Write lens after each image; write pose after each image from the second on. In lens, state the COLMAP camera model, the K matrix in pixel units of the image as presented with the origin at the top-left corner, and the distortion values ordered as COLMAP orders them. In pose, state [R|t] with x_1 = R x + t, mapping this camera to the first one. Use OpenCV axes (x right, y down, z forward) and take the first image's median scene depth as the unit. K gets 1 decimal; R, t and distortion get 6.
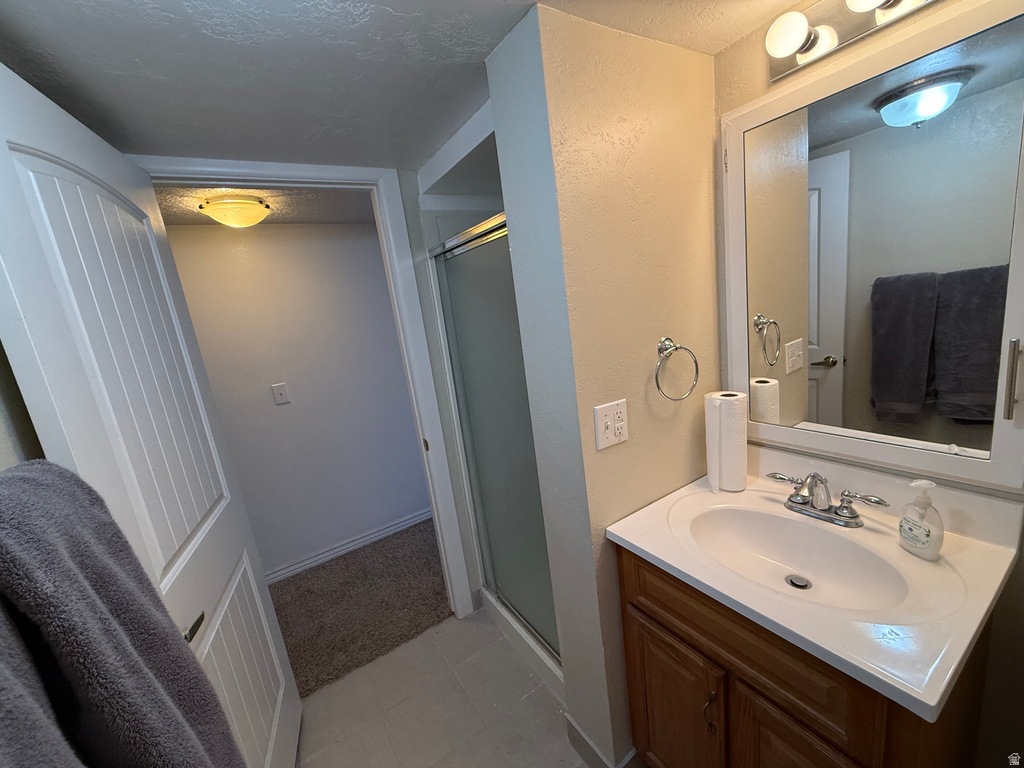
lens RADIAL K [[407.4, 0, 512.0], [0, 407.4, 384.0], [0, 0, 1]] dist [0.000278, 0.000048]
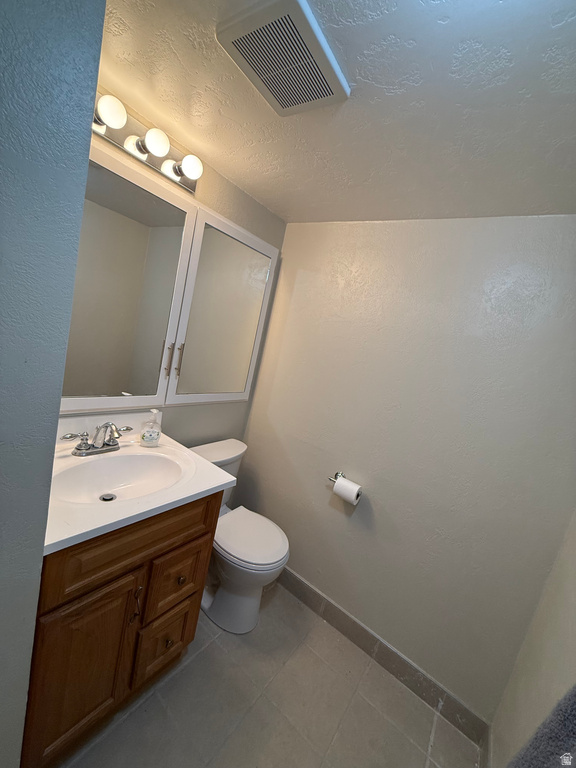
lens RADIAL K [[305.5, 0, 288.0], [0, 305.5, 384.0], [0, 0, 1]] dist [0.000278, 0.000048]
pose [[-0.391286, -0.084003, 0.916427, -0.549115], [0.015387, 0.995089, 0.097784, -0.022586], [-0.920140, 0.052362, -0.388072, 0.835502]]
